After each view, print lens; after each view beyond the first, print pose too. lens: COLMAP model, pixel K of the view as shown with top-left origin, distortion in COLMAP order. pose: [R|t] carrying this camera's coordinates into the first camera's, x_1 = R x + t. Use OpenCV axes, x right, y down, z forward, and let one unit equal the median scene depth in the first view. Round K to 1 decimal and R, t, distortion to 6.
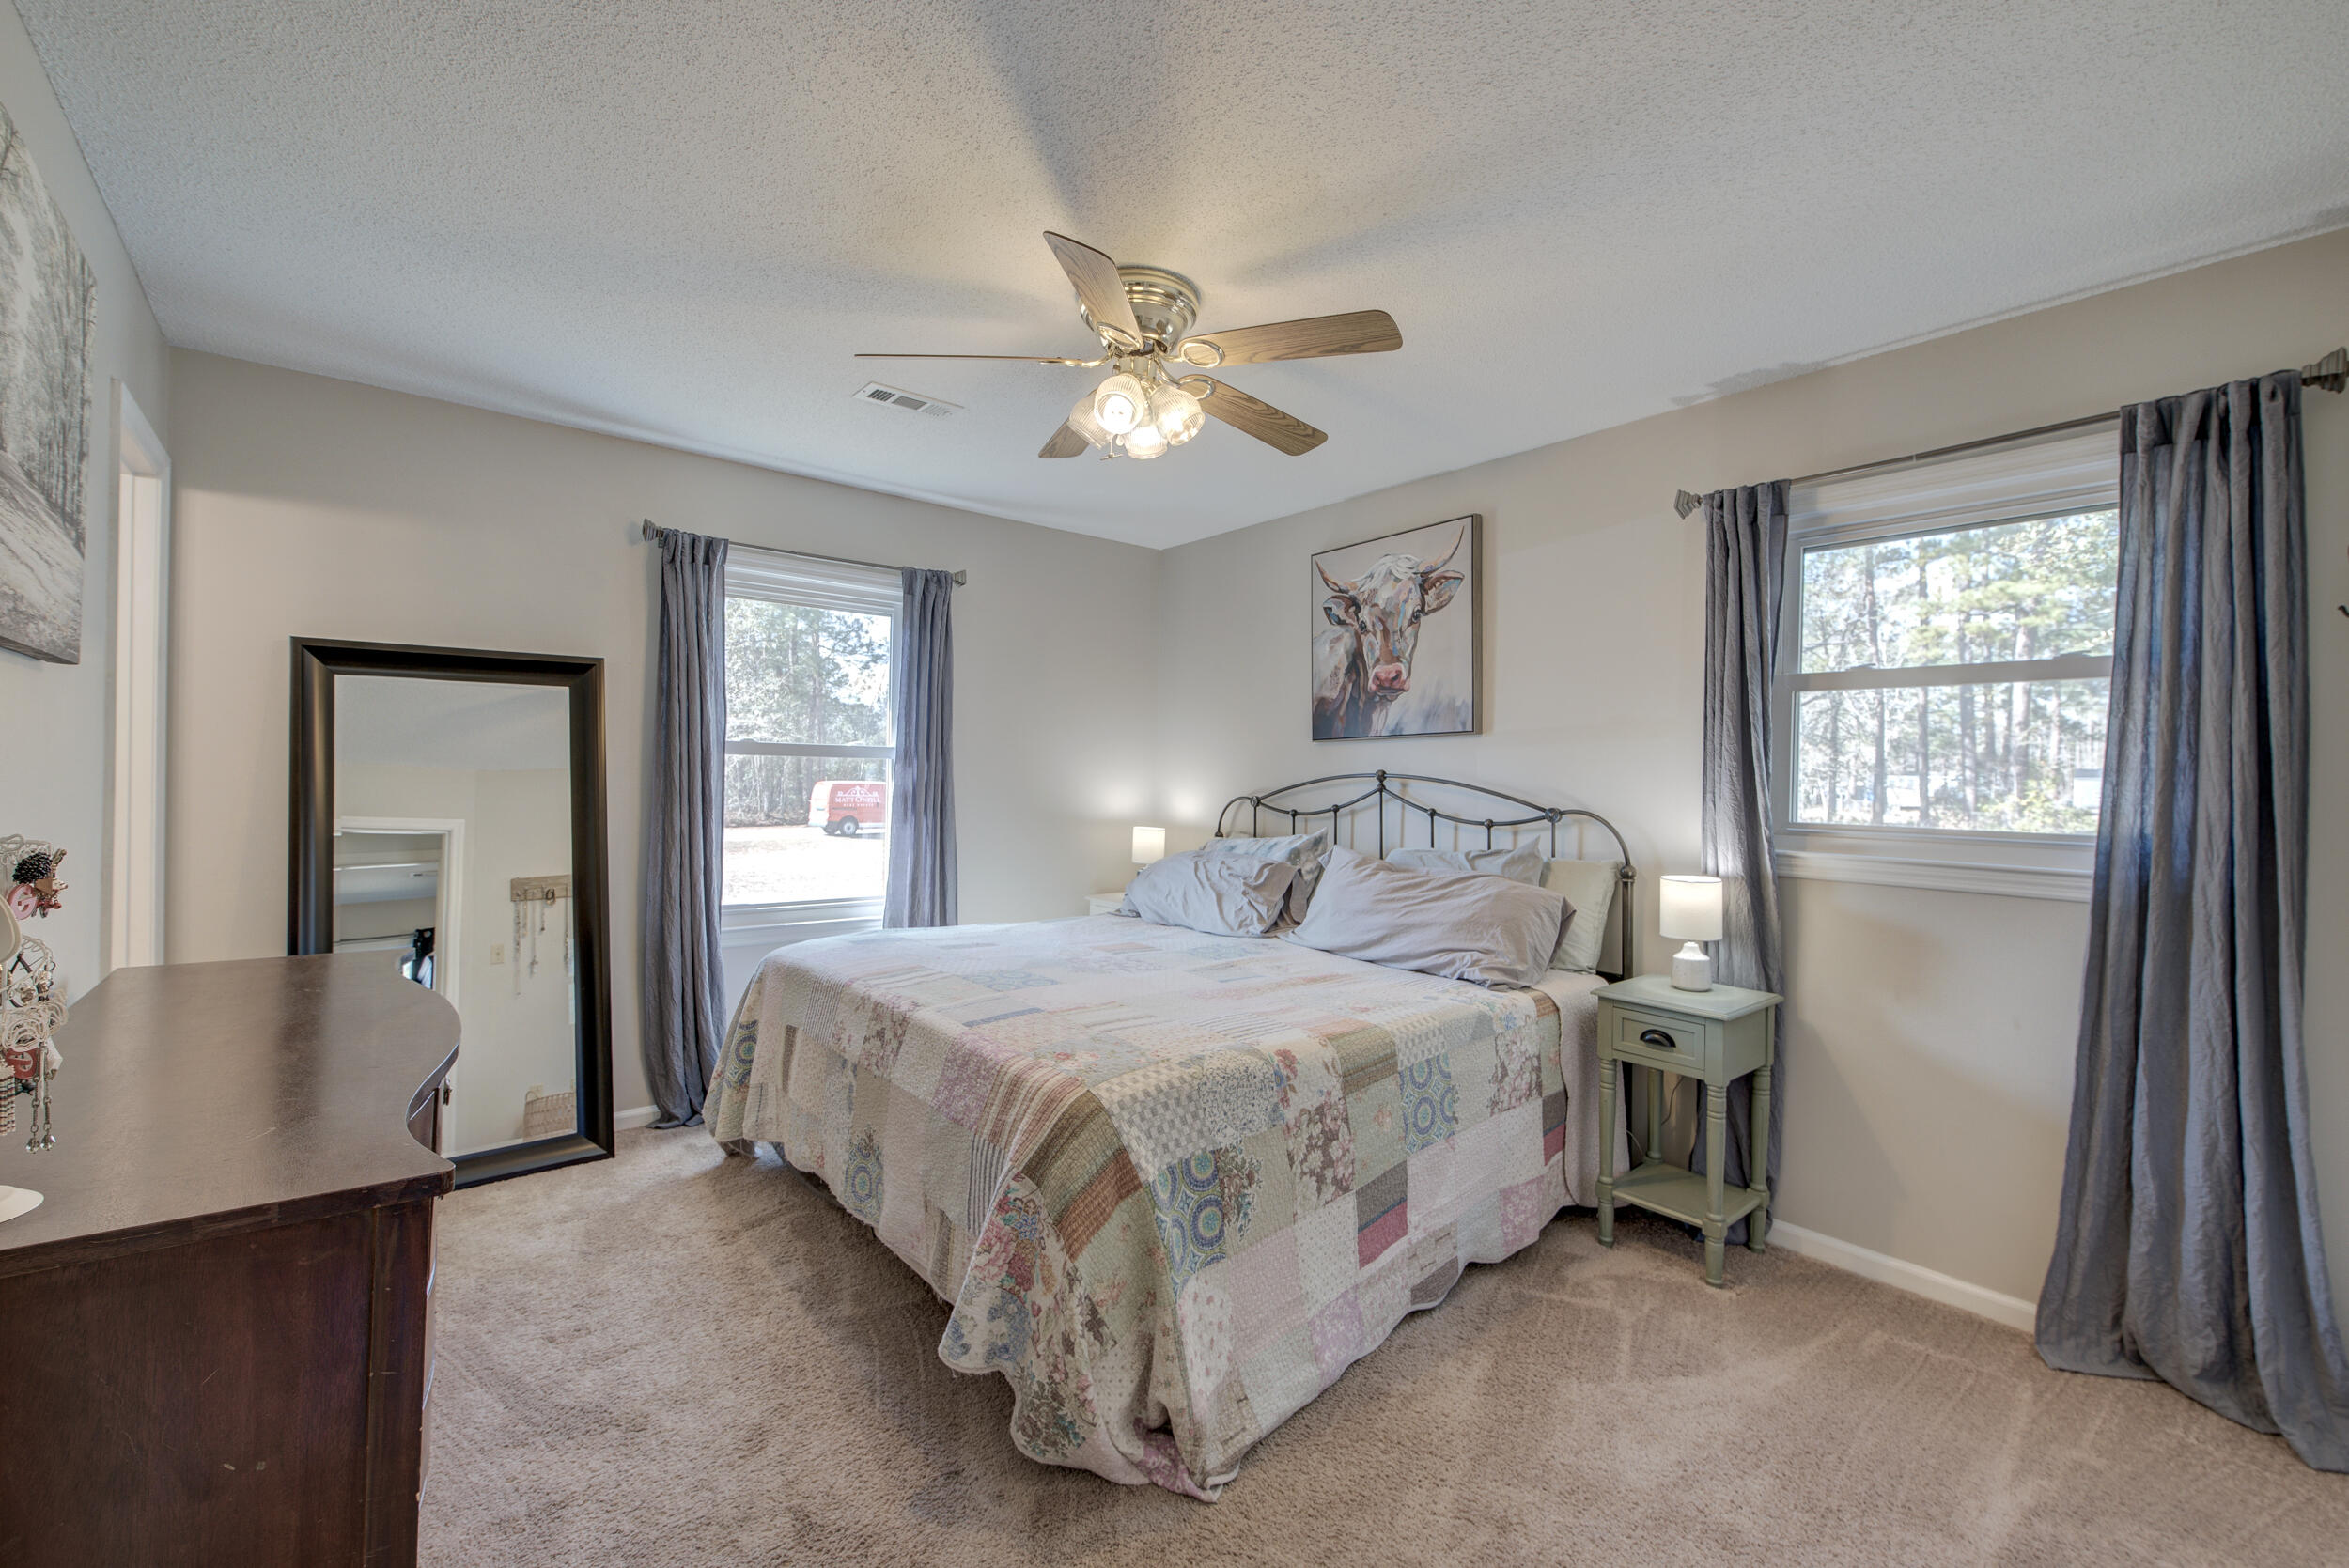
lens RADIAL K [[994.5, 0, 1173.2], [0, 994.5, 778.7], [0, 0, 1]] dist [0.026635, -0.006172]
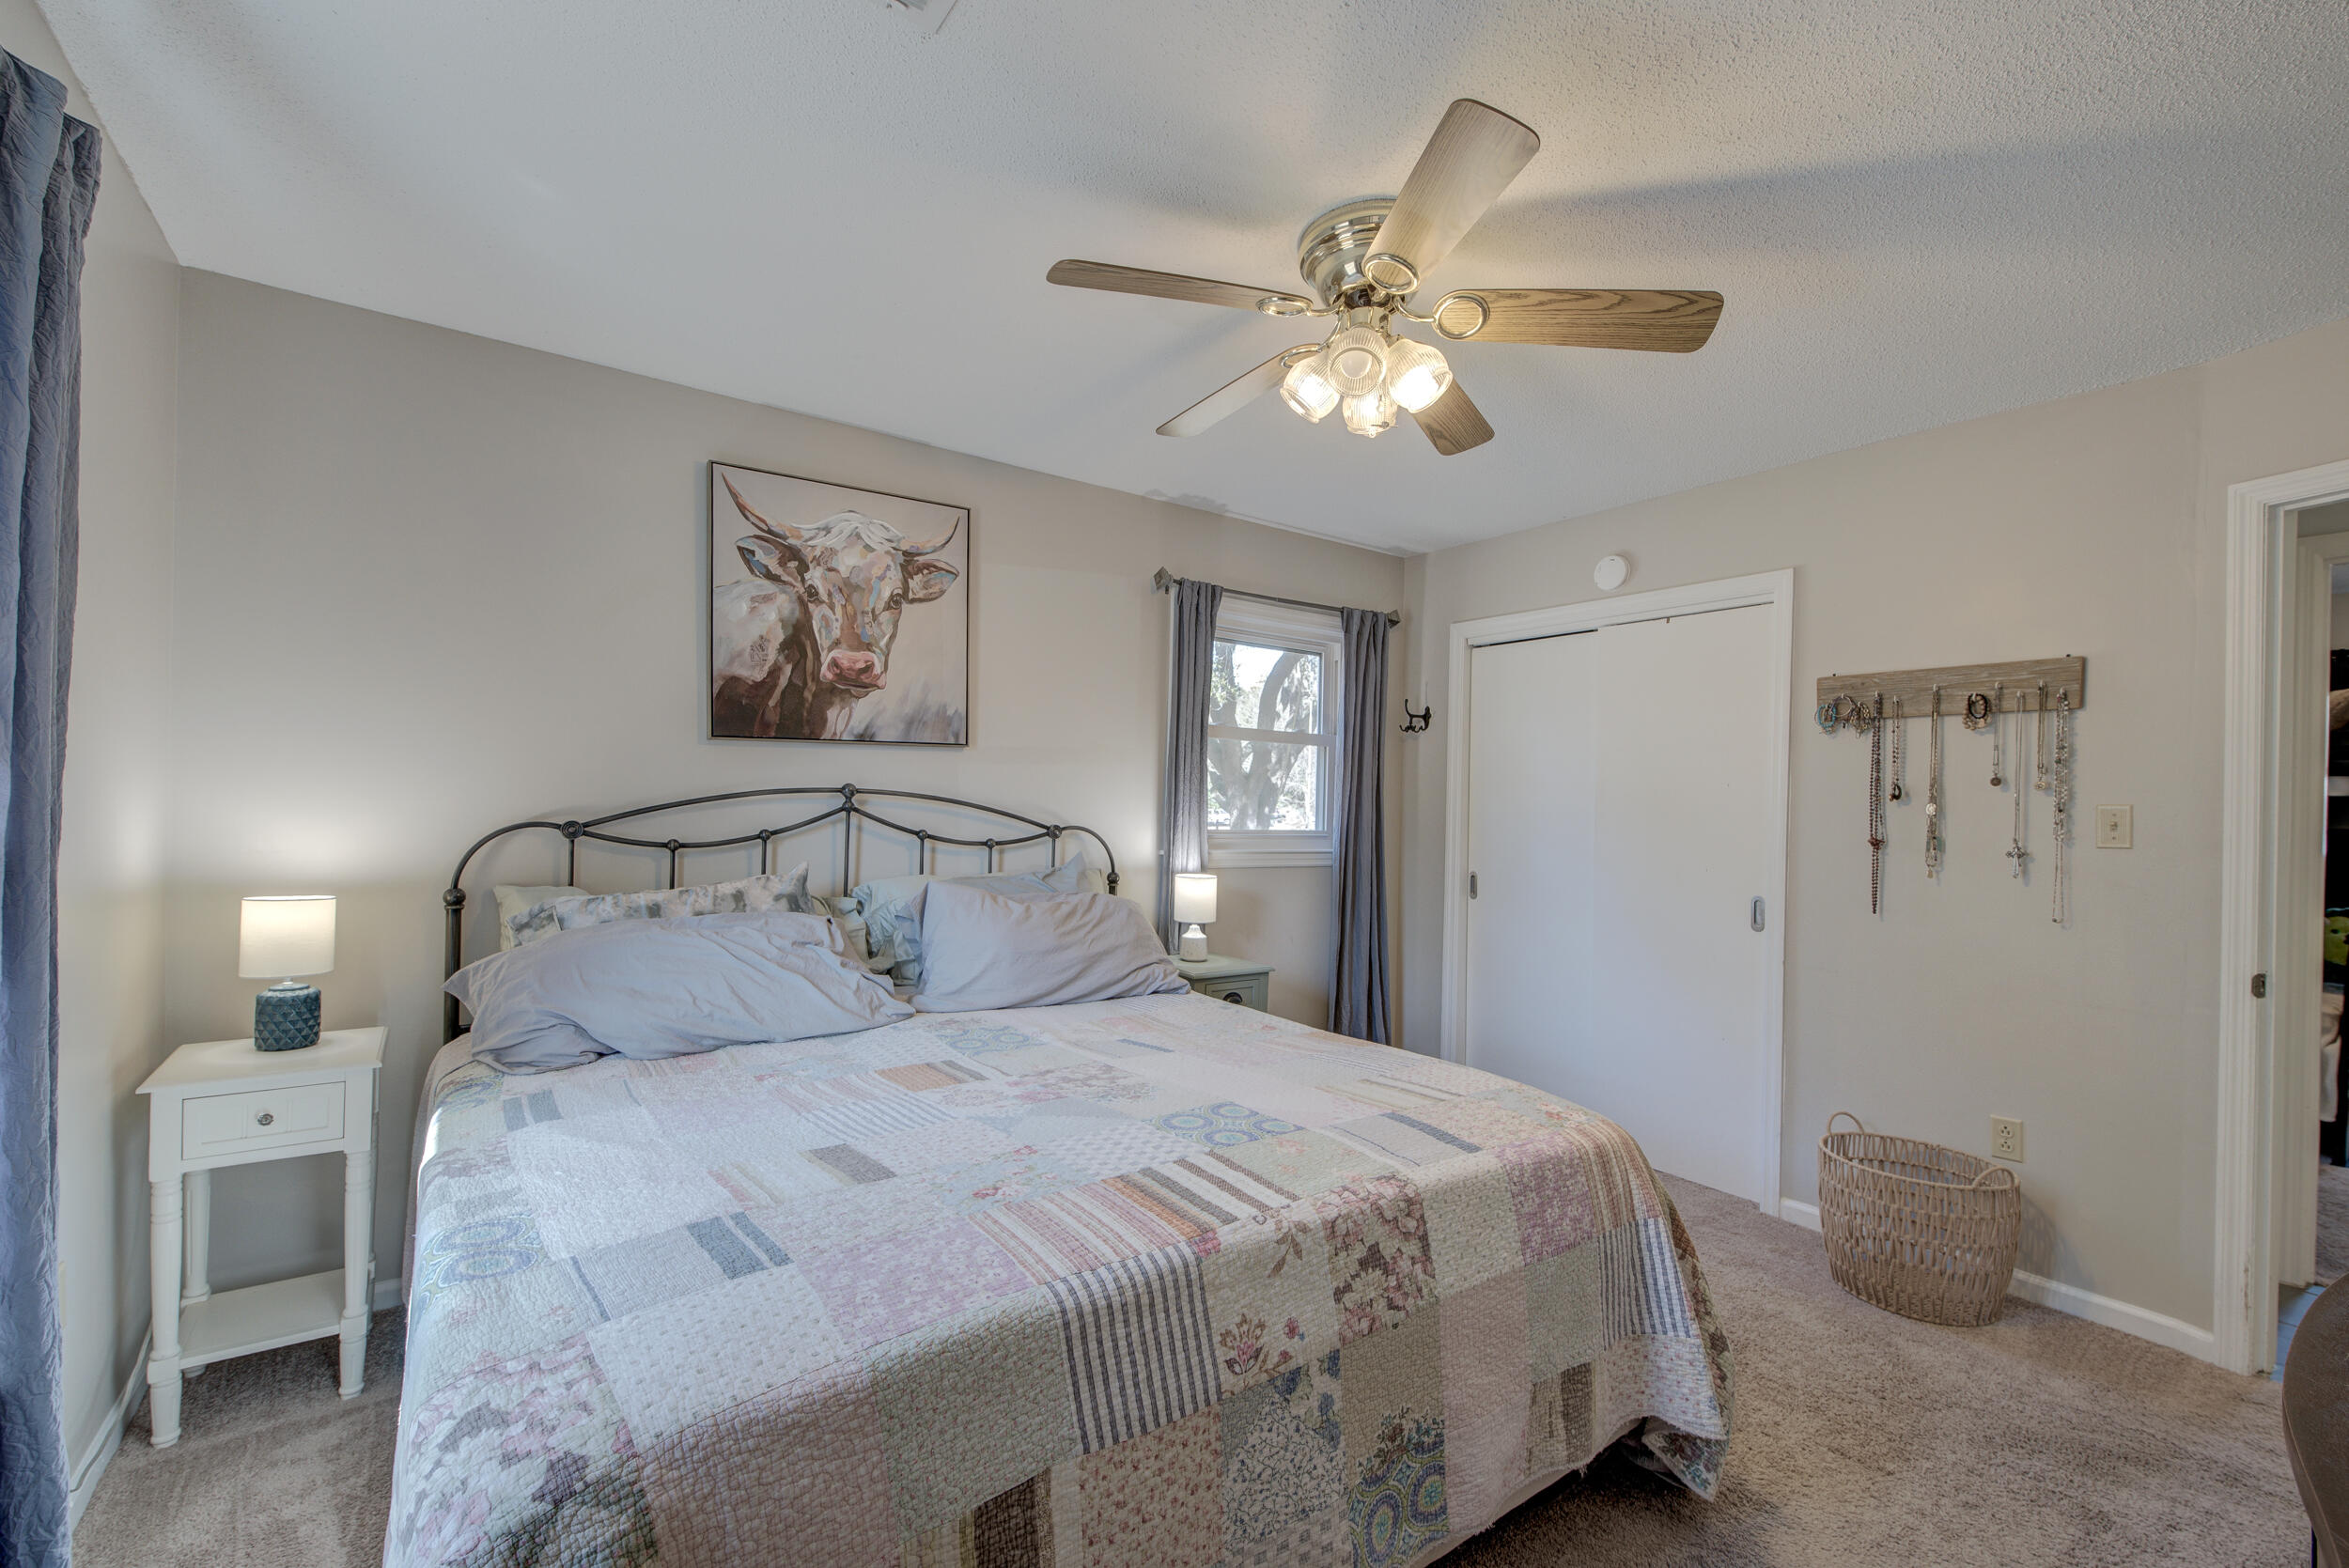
lens RADIAL K [[994.5, 0, 1175.9], [0, 994.5, 804.3], [0, 0, 1]] dist [0.026635, -0.006172]
pose [[0.064834, -0.017225, 0.997747, -0.565764], [-0.023588, 0.999545, 0.018789, -0.013453], [-0.997617, -0.024753, 0.064398, 0.692223]]
